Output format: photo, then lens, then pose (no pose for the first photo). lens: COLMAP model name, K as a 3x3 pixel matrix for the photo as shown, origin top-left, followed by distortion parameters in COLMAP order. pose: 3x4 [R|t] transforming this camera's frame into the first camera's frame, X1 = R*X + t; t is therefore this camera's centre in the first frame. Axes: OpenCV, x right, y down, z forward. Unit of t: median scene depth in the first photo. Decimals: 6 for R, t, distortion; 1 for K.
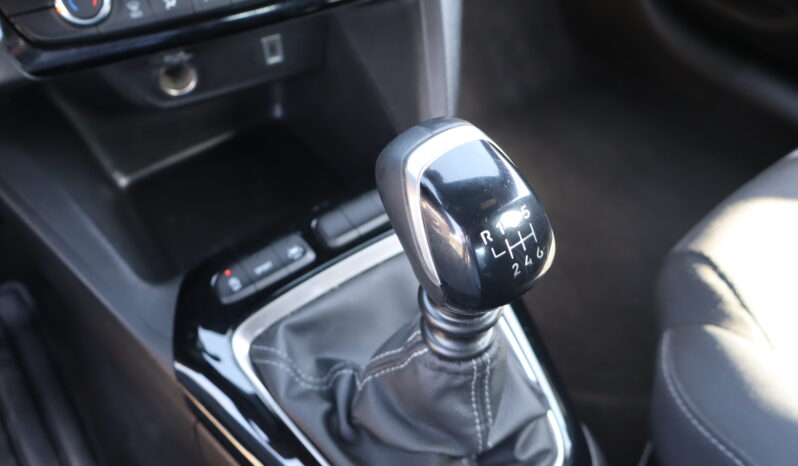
lens RADIAL K [[662.7, 0, 402.6], [0, 662.7, 226.1], [0, 0, 1]] dist [-0.016876, 0.014383]
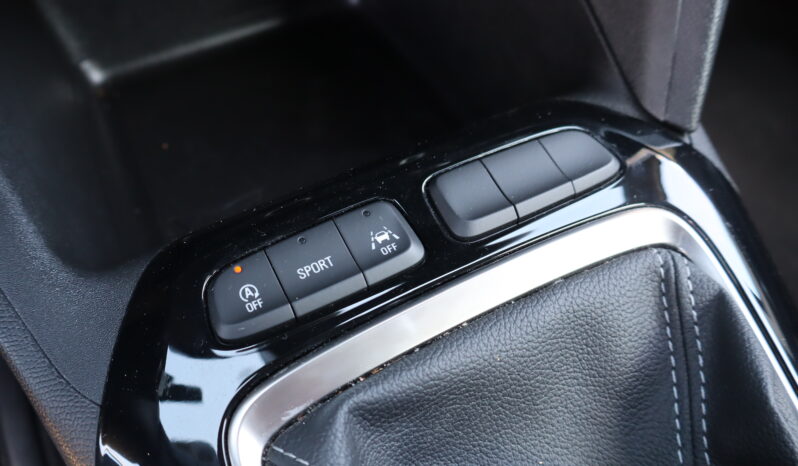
lens RADIAL K [[624.6, 0, 403.5], [0, 624.6, 232.4], [0, 0, 1]] dist [0.012777, 0.001629]
pose [[0.992420, 0.114931, -0.043506, -0.128595], [-0.111215, 0.990579, 0.079899, -0.003465], [0.052279, -0.074455, 0.995853, 0.552832]]
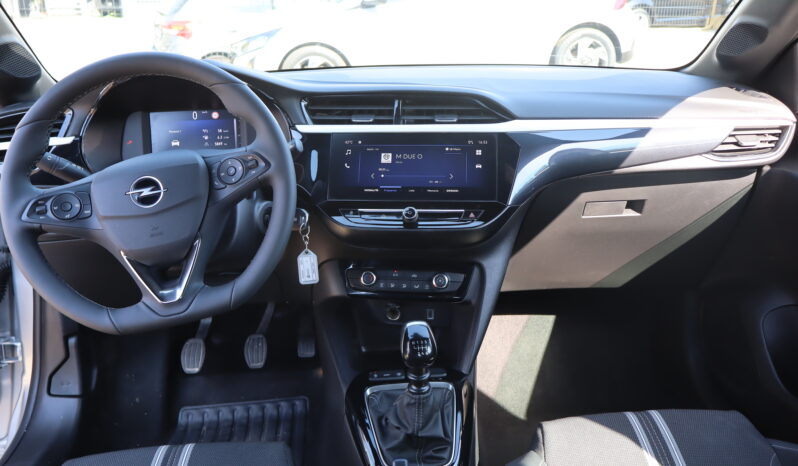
lens RADIAL K [[662.7, 0, 403.9], [0, 662.7, 232.3], [0, 0, 1]] dist [-0.016876, 0.014383]
pose [[0.859571, 0.179300, -0.478529, 1.075615], [-0.382190, 0.847174, -0.369091, 0.549533], [0.339219, 0.500148, 0.796732, -1.514852]]
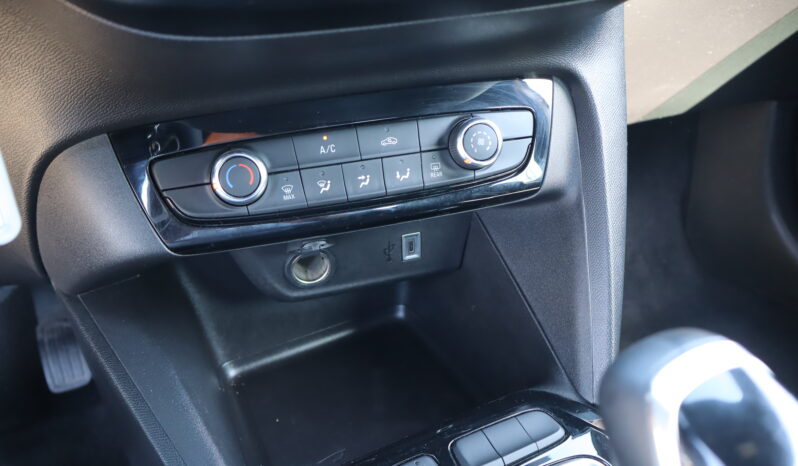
lens RADIAL K [[662.7, 0, 401.0], [0, 662.7, 233.8], [0, 0, 1]] dist [-0.016876, 0.014383]
pose [[0.989244, 0.062268, -0.132356, -0.103210], [-0.098894, 0.951434, -0.291536, -0.008197], [0.107775, 0.301490, 0.947359, 0.119017]]
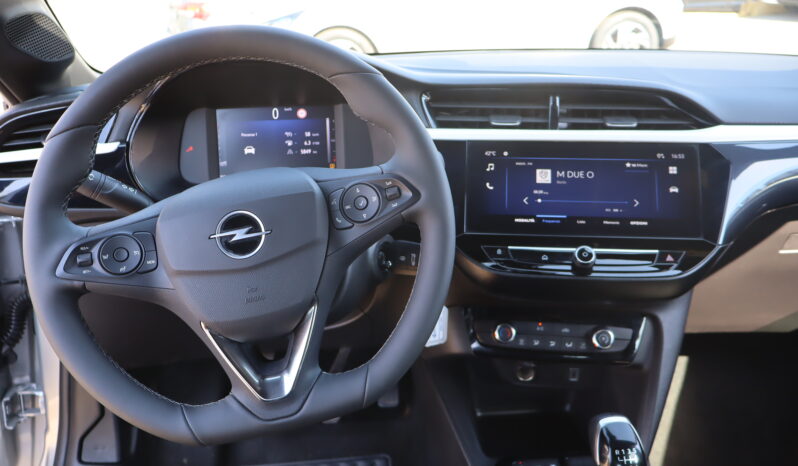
lens RADIAL K [[662.7, 0, 402.2], [0, 662.7, 233.9], [0, 0, 1]] dist [-0.016876, 0.014383]
pose [[0.851081, 0.199658, -0.485590, 0.296353], [-0.396080, 0.851266, -0.344189, 0.316874], [0.344646, 0.485265, 0.803578, -1.187714]]
